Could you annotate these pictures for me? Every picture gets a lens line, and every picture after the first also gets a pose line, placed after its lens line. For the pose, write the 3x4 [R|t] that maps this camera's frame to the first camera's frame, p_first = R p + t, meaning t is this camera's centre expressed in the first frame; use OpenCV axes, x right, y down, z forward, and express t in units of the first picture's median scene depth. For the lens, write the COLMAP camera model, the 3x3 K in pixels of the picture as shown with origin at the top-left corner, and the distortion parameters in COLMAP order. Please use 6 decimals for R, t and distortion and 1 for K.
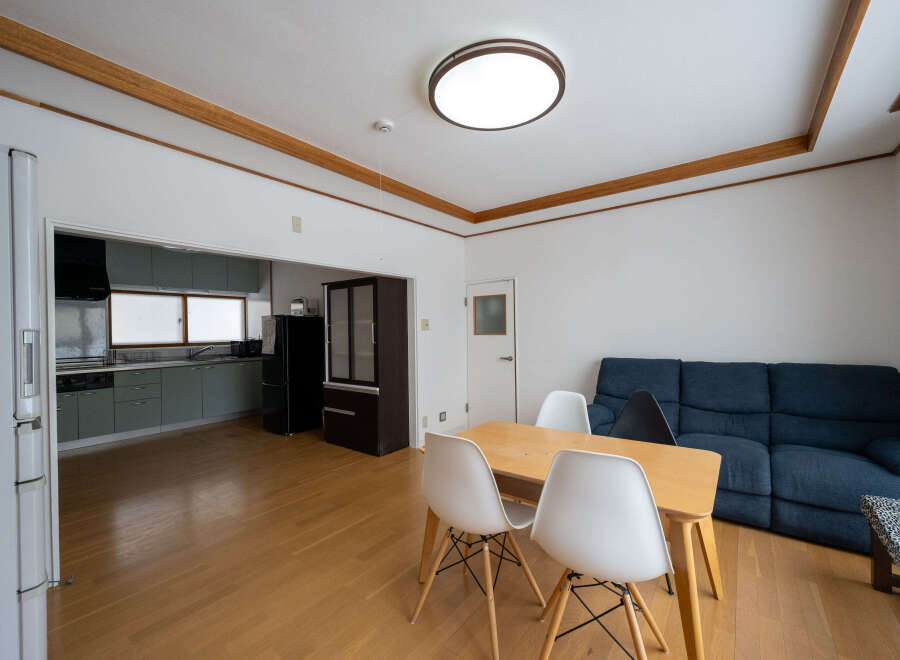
lens RADIAL K [[394.8, 0, 454.1], [0, 394.8, 329.1], [0, 0, 1]] dist [0.000553, 0.000211]
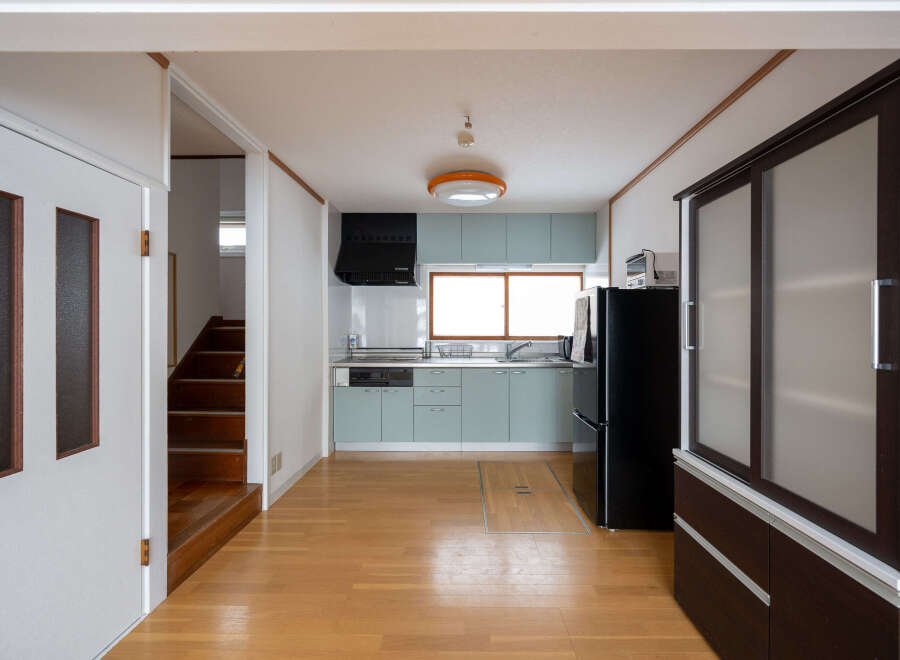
lens RADIAL K [[394.8, 0, 458.7], [0, 394.8, 326.6], [0, 0, 1]] dist [0.000553, 0.000211]
pose [[0.586892, 0.016263, -0.809502, -0.129760], [-0.010176, 0.999867, 0.012709, 0.009375], [0.809601, 0.000779, 0.586979, 0.545719]]
